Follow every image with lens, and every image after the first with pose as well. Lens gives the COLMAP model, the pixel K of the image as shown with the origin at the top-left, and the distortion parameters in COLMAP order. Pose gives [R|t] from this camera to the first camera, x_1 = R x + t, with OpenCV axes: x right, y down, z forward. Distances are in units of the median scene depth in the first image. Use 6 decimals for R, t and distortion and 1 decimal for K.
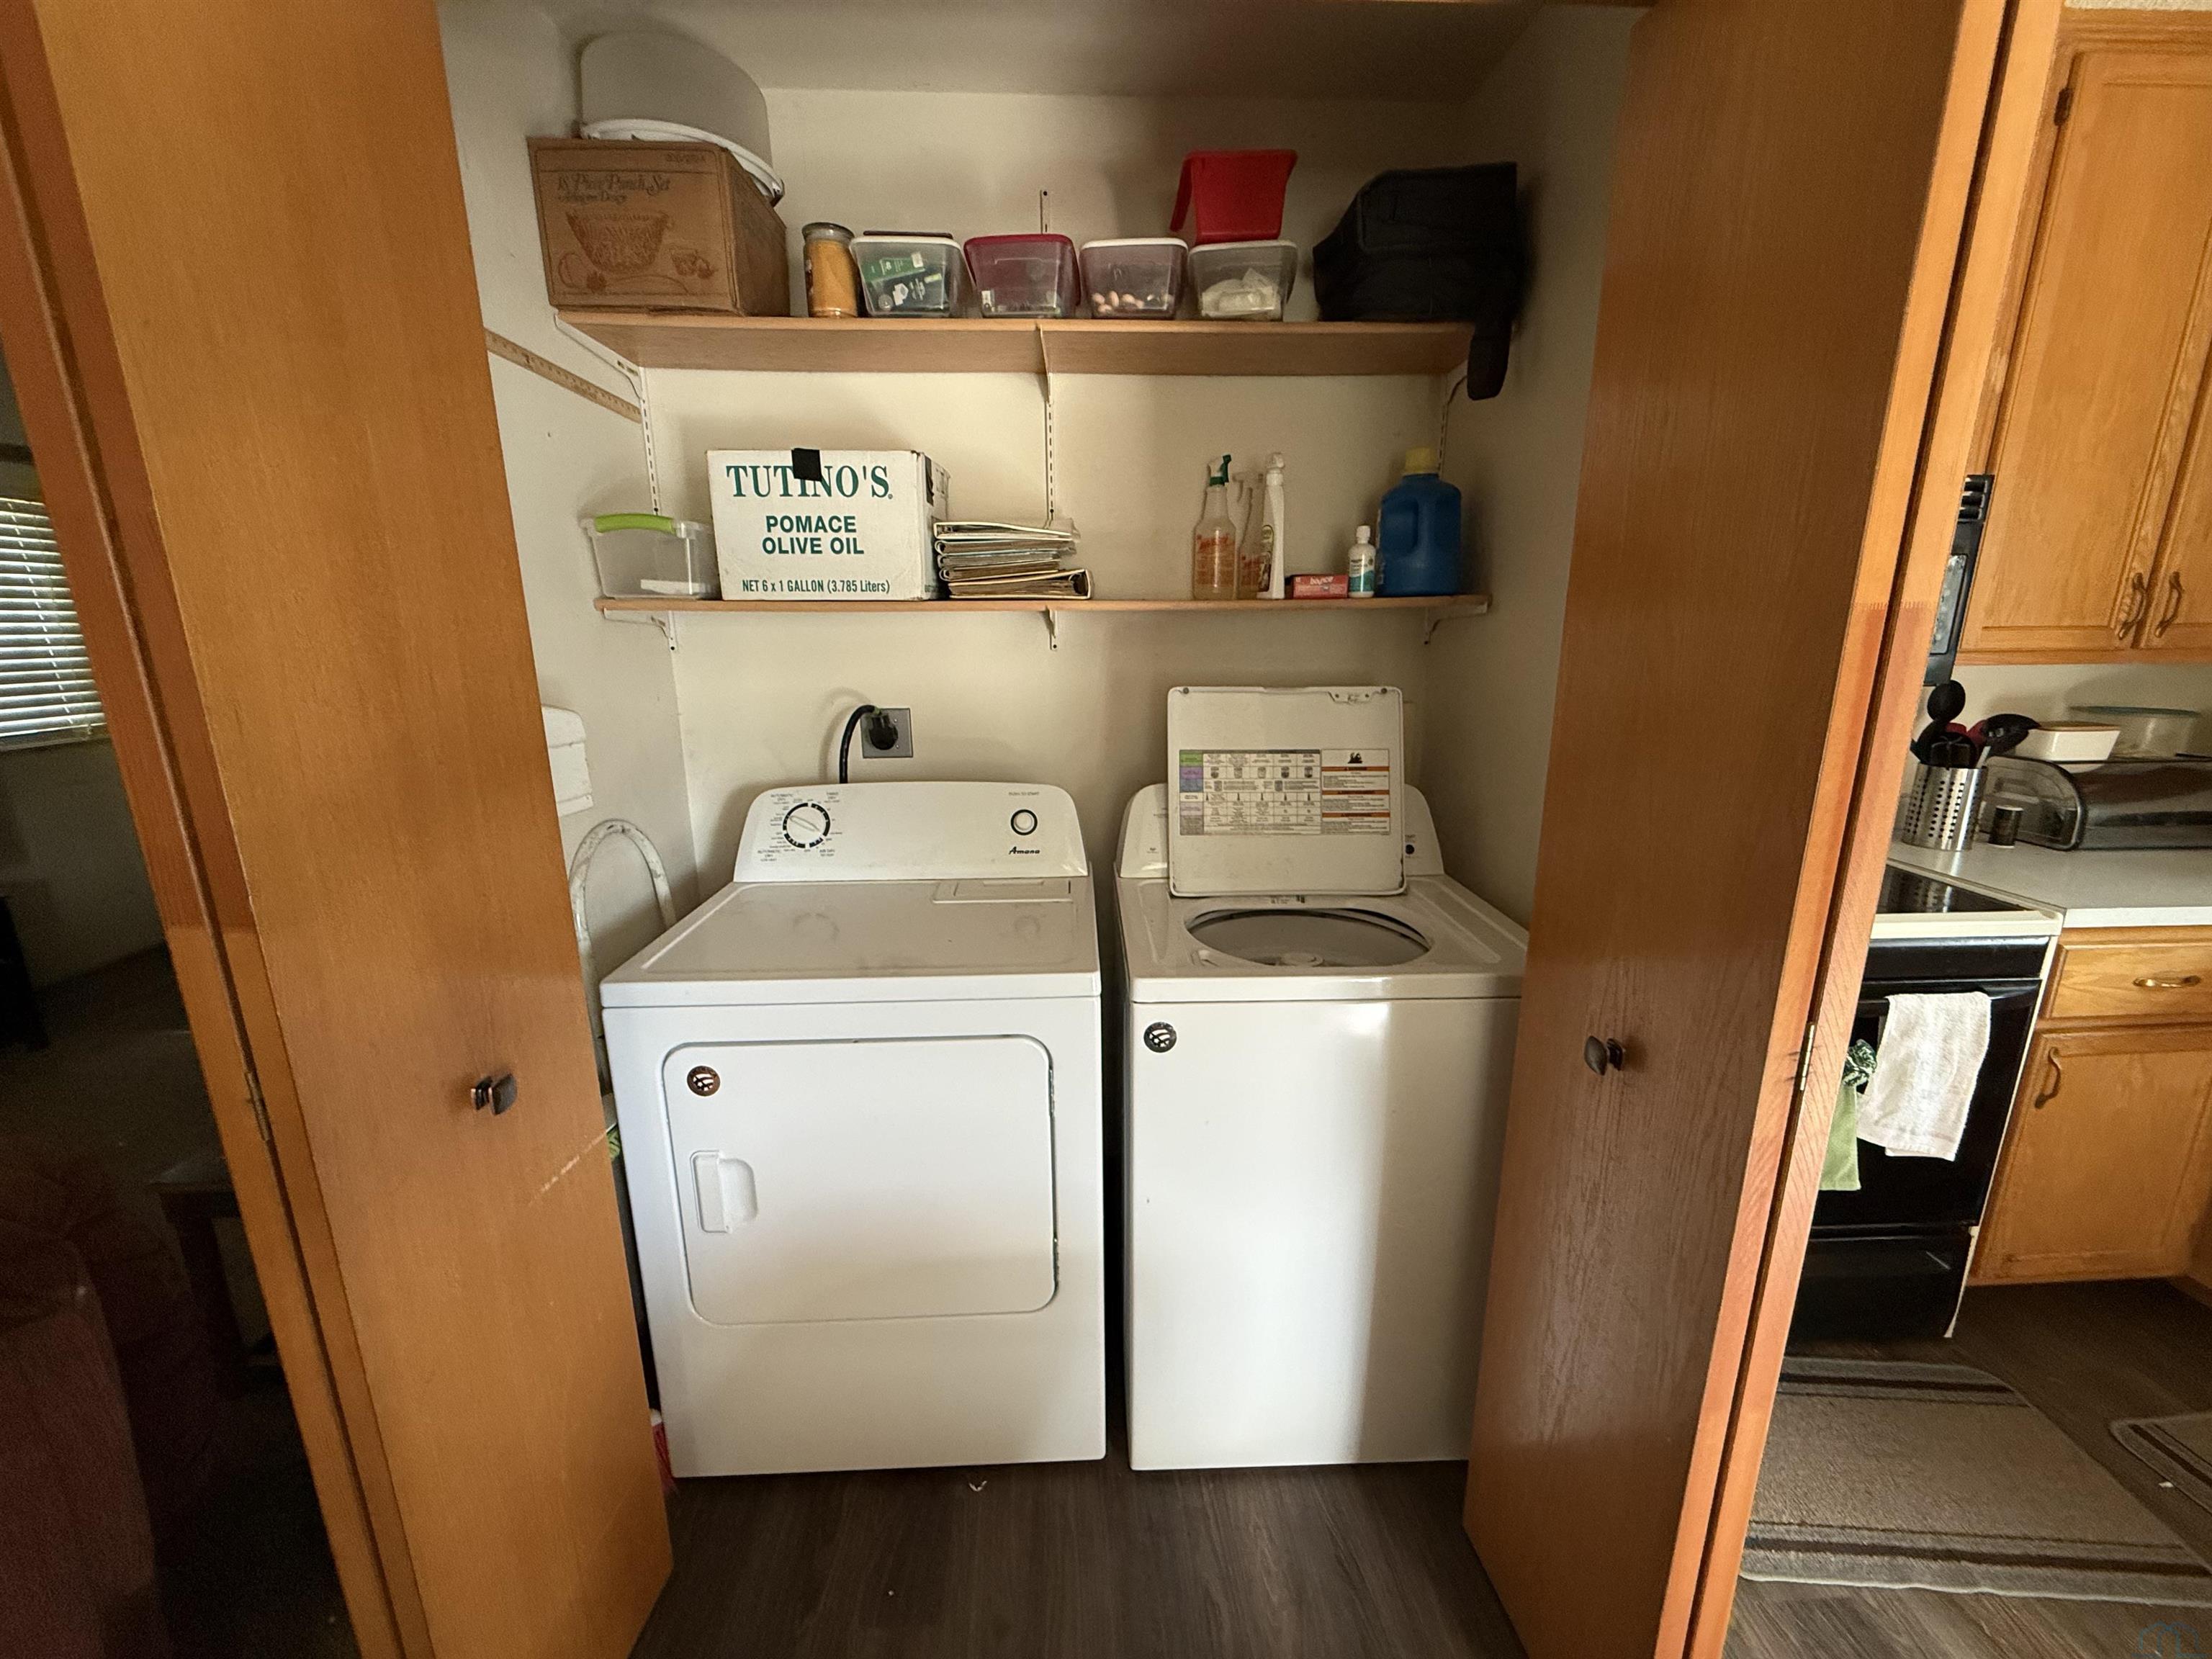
lens RADIAL K [[884.1, 0, 1105.6], [0, 884.1, 834.8], [0, 0, 1]] dist [-0.000512, 0.000030]
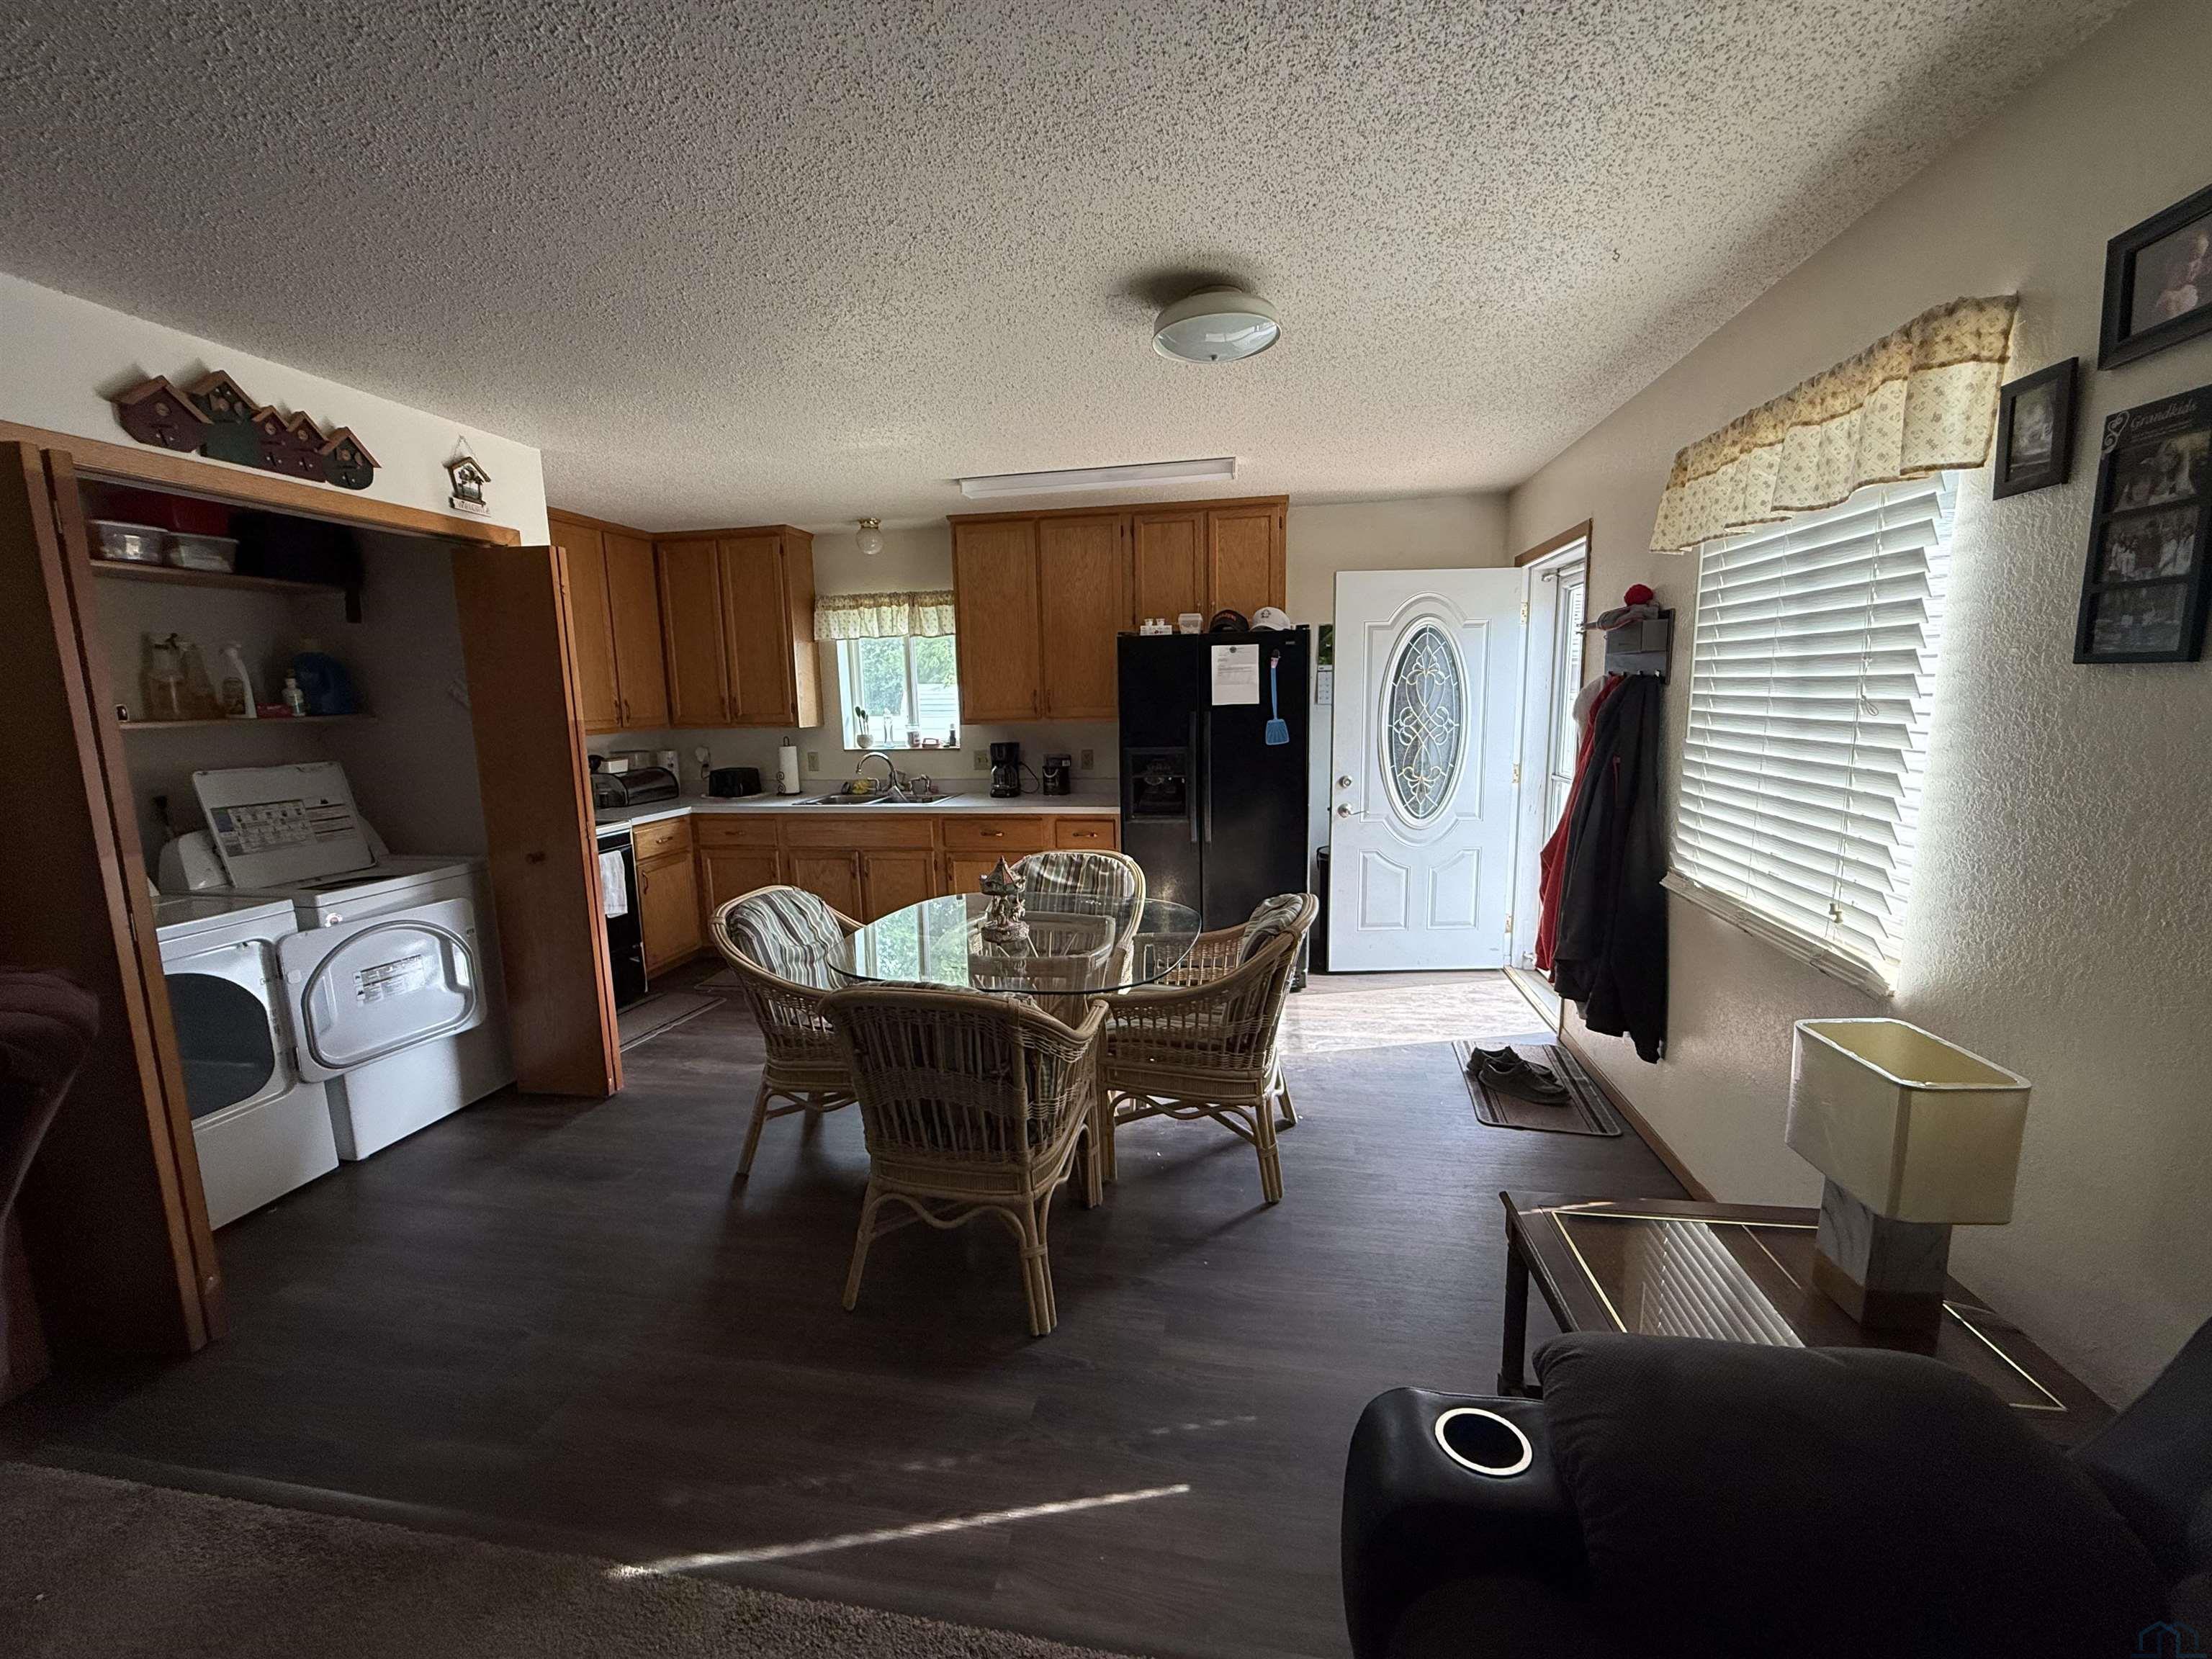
lens RADIAL K [[884.1, 0, 1105.6], [0, 884.1, 828.4], [0, 0, 1]] dist [-0.000512, 0.000030]
pose [[0.225196, -0.147602, 0.963068, -1.145955], [0.245236, 0.965222, 0.090588, 0.203426], [-0.942946, 0.215779, 0.253561, -1.007586]]
